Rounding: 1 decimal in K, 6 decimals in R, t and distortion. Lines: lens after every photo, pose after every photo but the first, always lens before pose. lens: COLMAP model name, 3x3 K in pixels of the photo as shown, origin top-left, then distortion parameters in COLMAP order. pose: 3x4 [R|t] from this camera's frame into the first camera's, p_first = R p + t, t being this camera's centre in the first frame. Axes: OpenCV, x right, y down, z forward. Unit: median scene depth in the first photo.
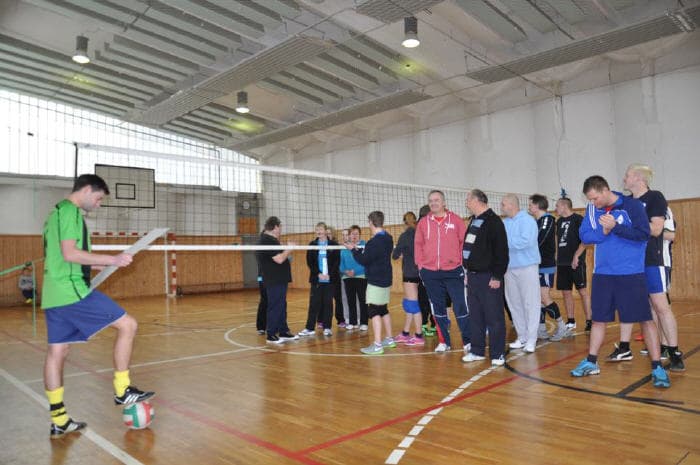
lens RADIAL K [[546.2, 0, 350.0], [0, 546.2, 232.5], [0, 0, 1]] dist [-0.140615, 0.107505]
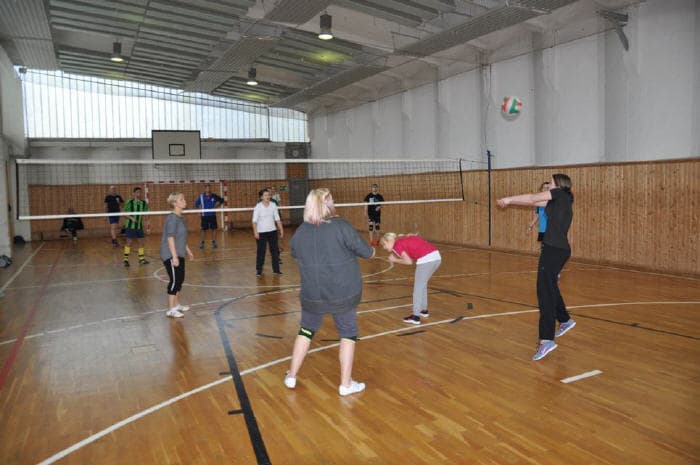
lens RADIAL K [[546.2, 0, 350.0], [0, 546.2, 232.5], [0, 0, 1]] dist [-0.140615, 0.107505]
pose [[0.955154, 0.034948, -0.294040, 0.324670], [0.005522, 0.990736, 0.135691, -0.046689], [0.296058, -0.131229, 0.946112, -0.115506]]
